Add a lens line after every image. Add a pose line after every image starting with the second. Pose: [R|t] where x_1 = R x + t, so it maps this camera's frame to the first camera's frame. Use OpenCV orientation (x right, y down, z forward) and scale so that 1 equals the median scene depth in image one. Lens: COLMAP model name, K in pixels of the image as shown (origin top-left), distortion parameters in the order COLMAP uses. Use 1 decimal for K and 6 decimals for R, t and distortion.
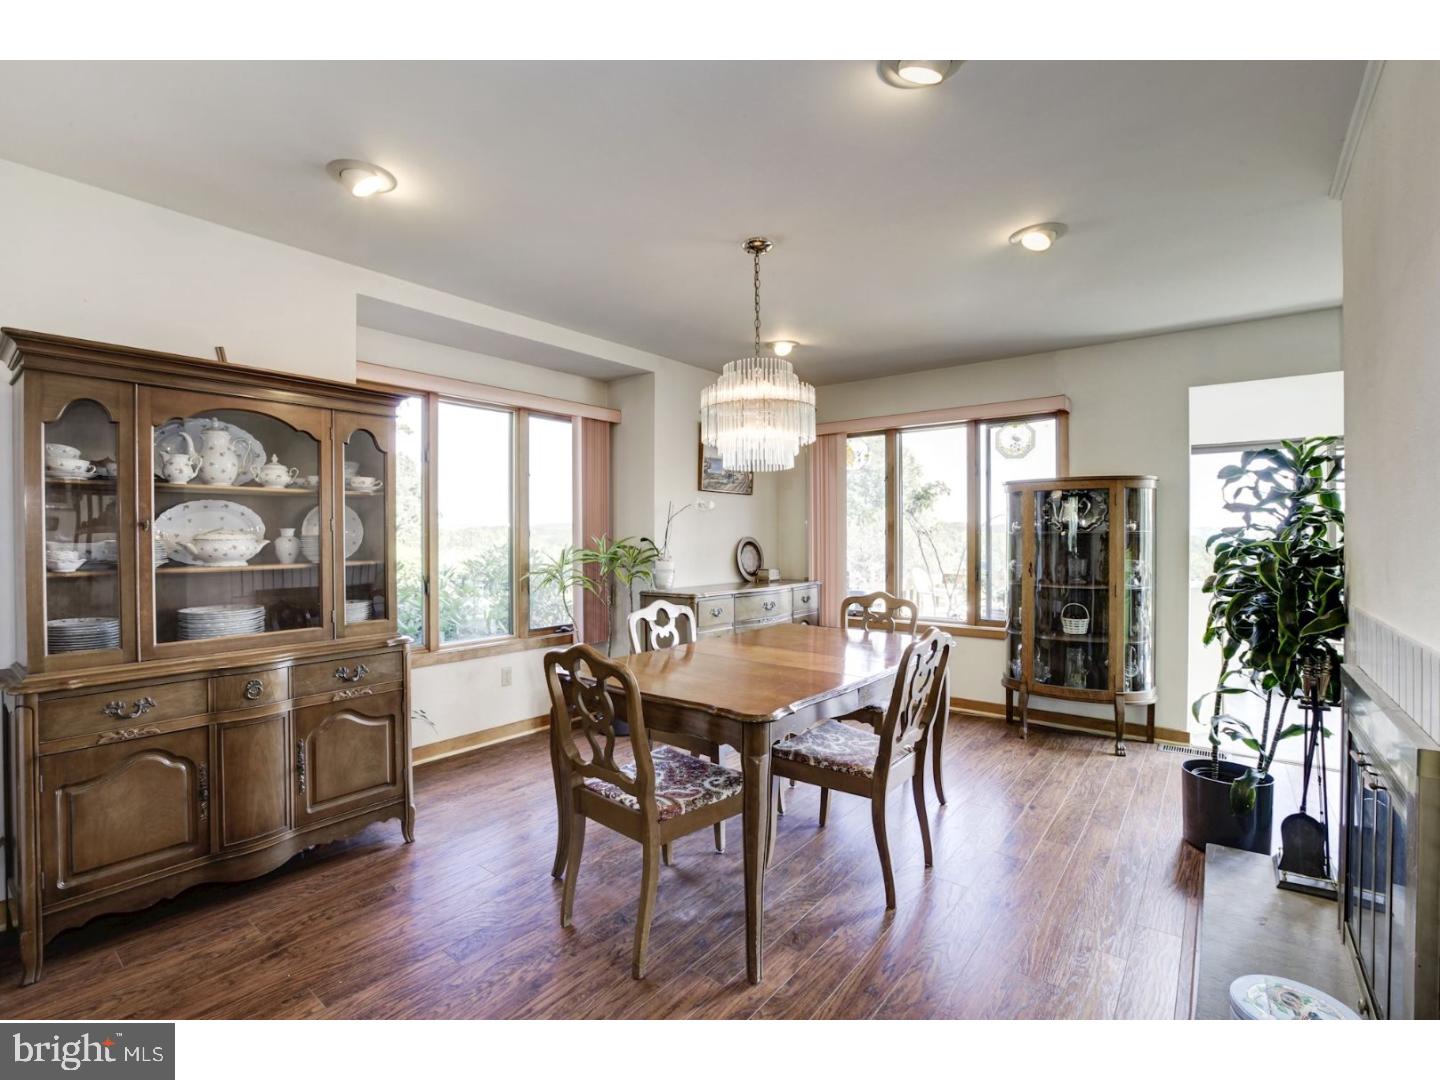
lens RADIAL K [[656.4, 0, 716.9], [0, 656.4, 536.4], [0, 0, 1]] dist [-0.034320, 0.001224]
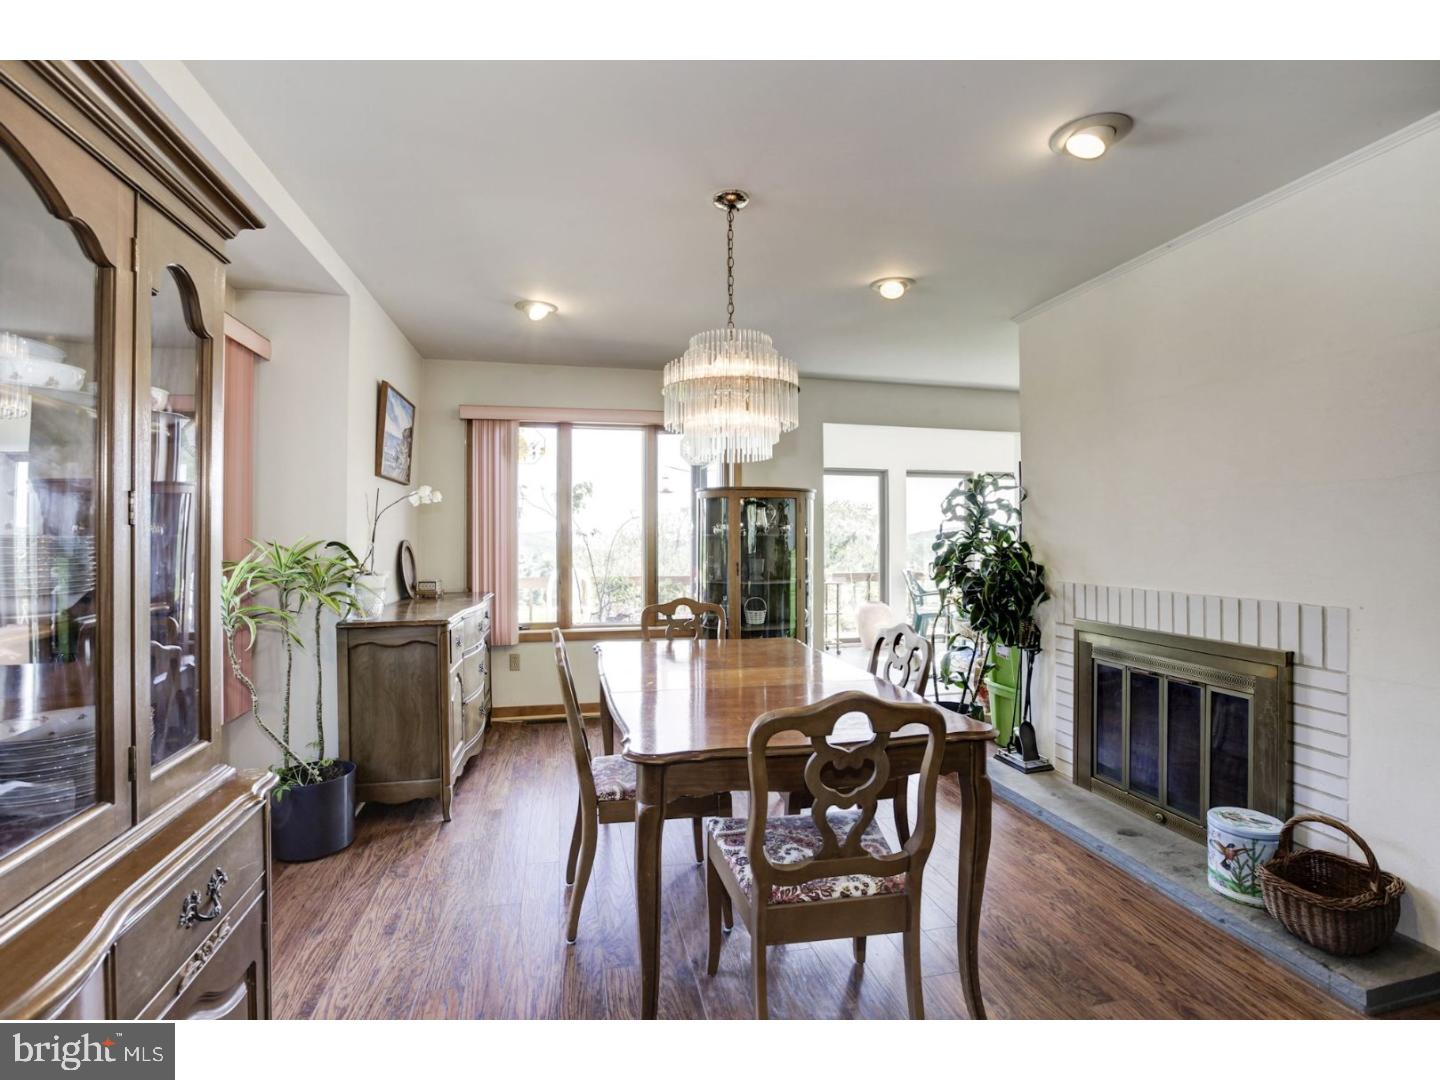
lens RADIAL K [[656.4, 0, 715.9], [0, 656.4, 535.2], [0, 0, 1]] dist [-0.034320, 0.001224]
pose [[0.632516, 0.001922, 0.774545, -0.428118], [0.000501, 0.999996, -0.002890, -0.002899], [-0.774547, 0.002216, 0.632513, 0.335543]]
